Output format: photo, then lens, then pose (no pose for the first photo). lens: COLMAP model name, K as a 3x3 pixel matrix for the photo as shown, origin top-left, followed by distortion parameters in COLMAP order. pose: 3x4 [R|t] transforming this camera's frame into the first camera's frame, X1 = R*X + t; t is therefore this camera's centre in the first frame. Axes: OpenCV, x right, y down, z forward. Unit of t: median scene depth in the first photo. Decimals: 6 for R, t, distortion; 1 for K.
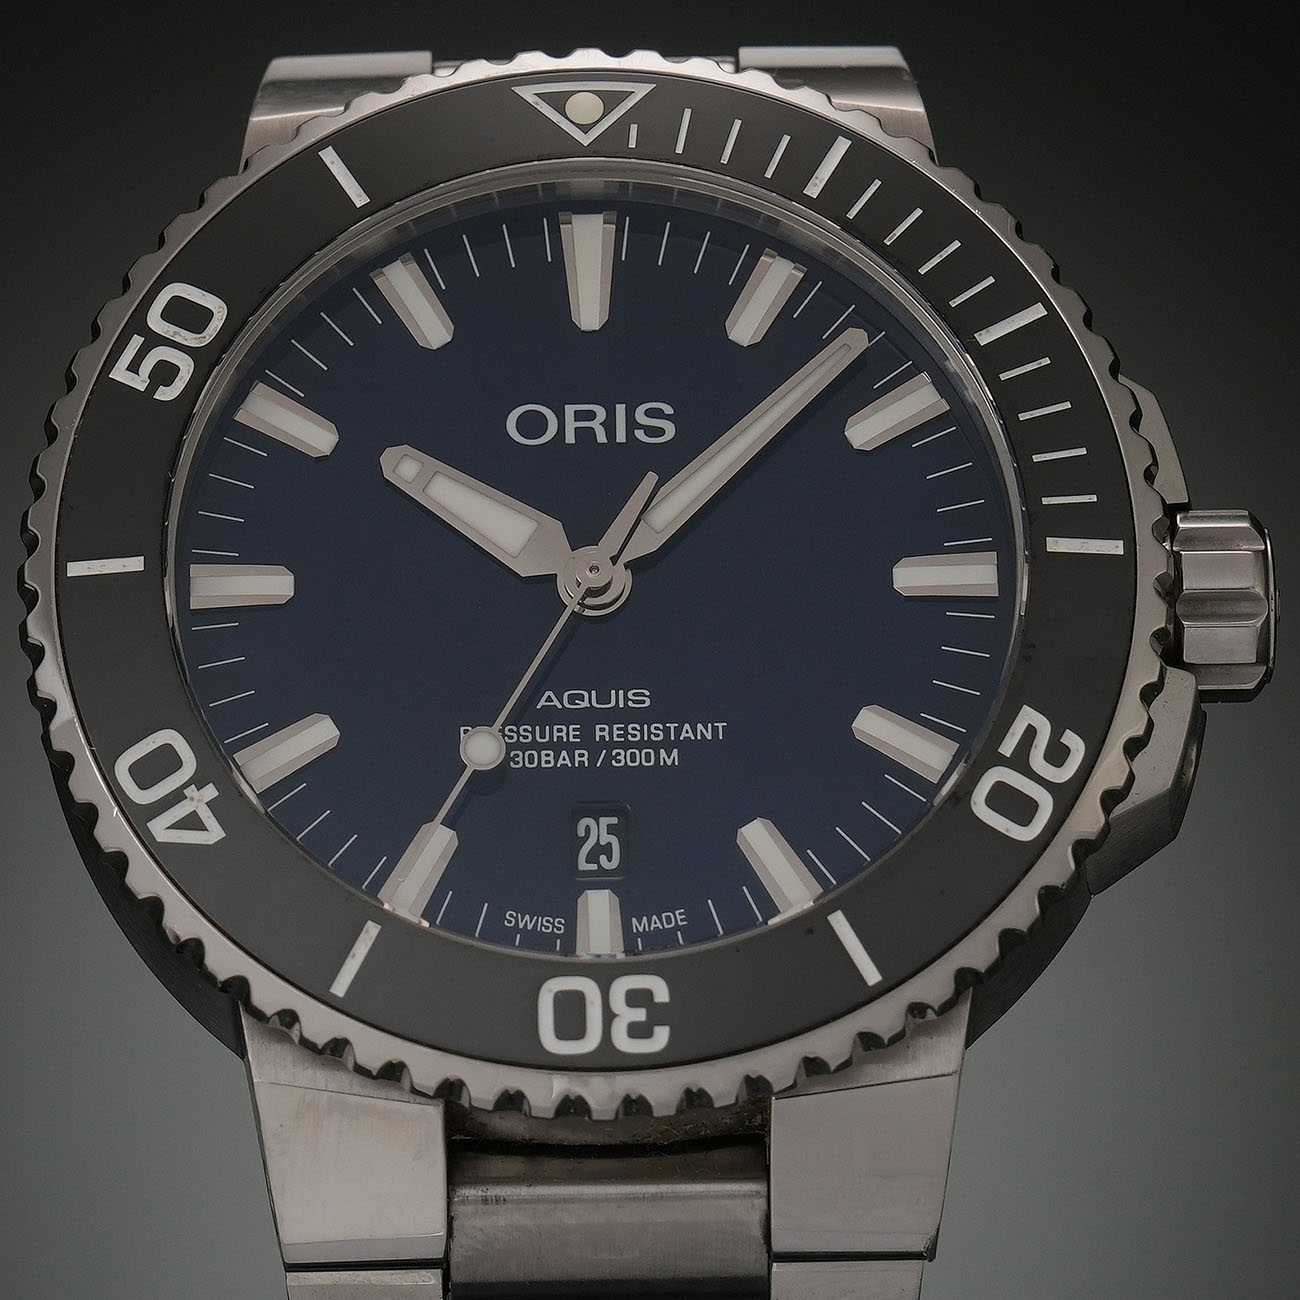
lens RADIAL K [[9711.5, 0, 735.0], [0, 9711.5, 649.6], [0, 0, 1]] dist [-0.059165, 46.931635]
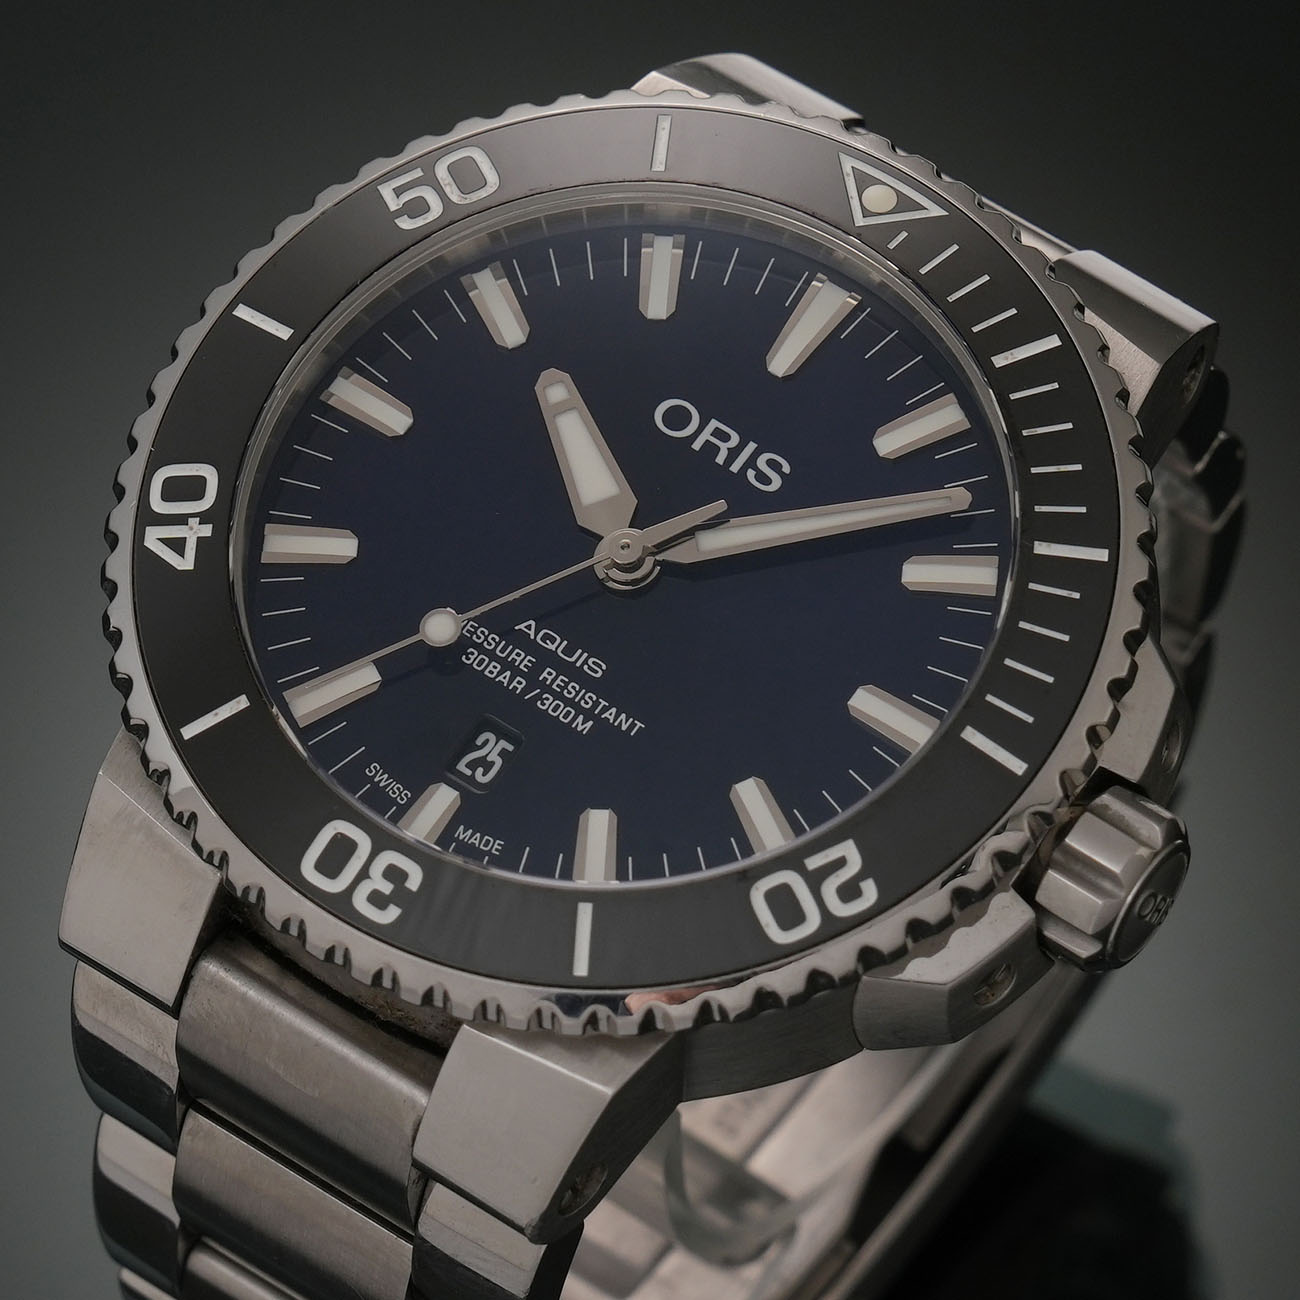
lens RADIAL K [[9711.5, 0, 735.0], [0, 9711.5, 649.6], [0, 0, 1]] dist [-0.059165, 46.931635]
pose [[0.799245, 0.495555, -0.340048, 0.372960], [-0.515198, 0.856275, 0.036944, -0.045139], [0.309482, 0.145665, 0.939682, -0.019888]]
